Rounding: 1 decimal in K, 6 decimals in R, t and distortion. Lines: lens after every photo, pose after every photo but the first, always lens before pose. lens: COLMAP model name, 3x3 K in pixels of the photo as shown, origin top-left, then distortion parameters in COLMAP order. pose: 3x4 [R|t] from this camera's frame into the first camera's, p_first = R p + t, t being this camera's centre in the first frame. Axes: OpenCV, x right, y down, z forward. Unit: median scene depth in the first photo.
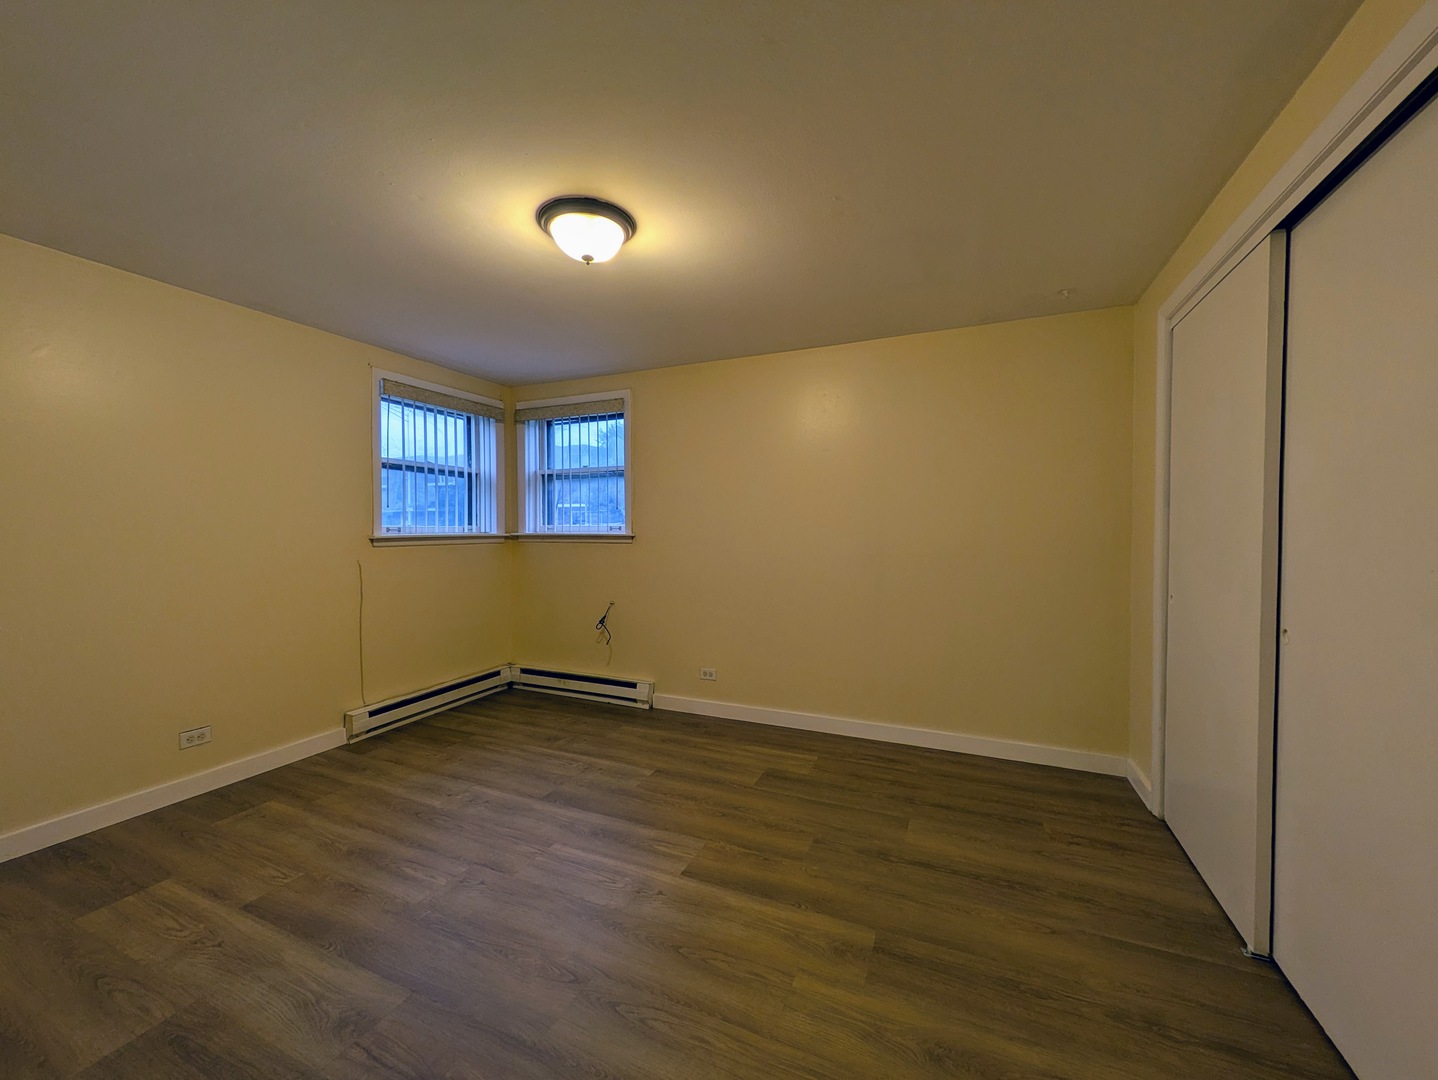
lens RADIAL K [[574.3, 0, 718.9], [0, 574.3, 529.5], [0, 0, 1]] dist [0.000350, -0.000013]
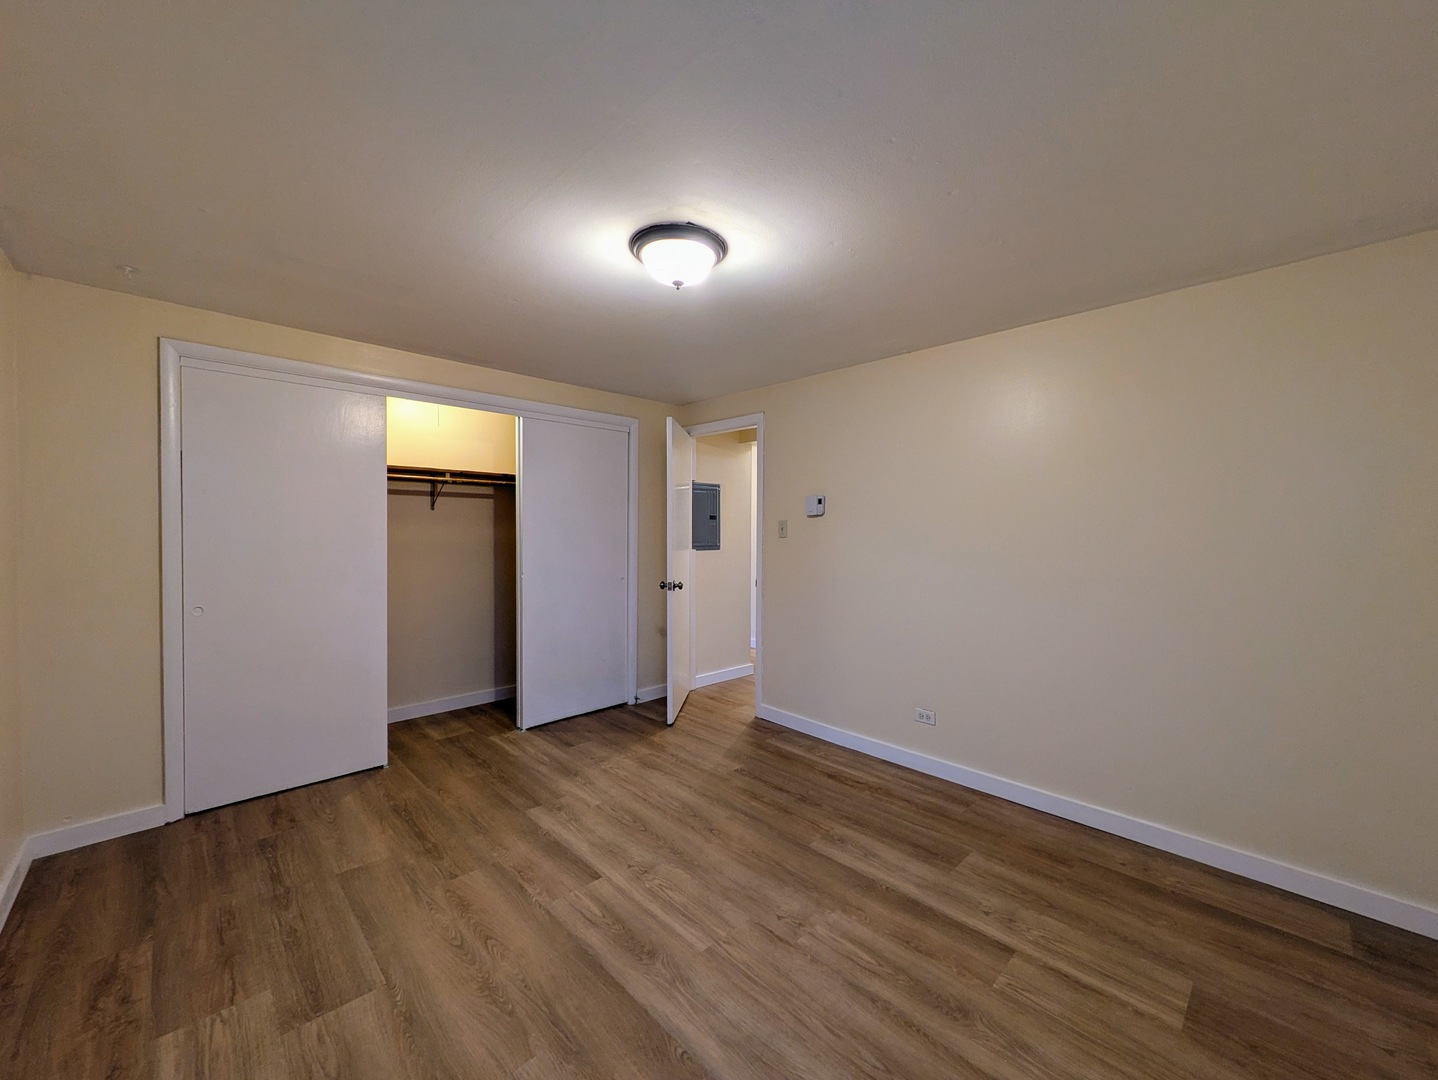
lens RADIAL K [[574.3, 0, 717.8], [0, 574.3, 546.6], [0, 0, 1]] dist [0.000350, -0.000013]
pose [[-0.927597, -0.014182, 0.373313, -0.650242], [-0.002620, 0.999502, 0.031461, -0.049494], [-0.373573, 0.028205, -0.927172, 1.871557]]
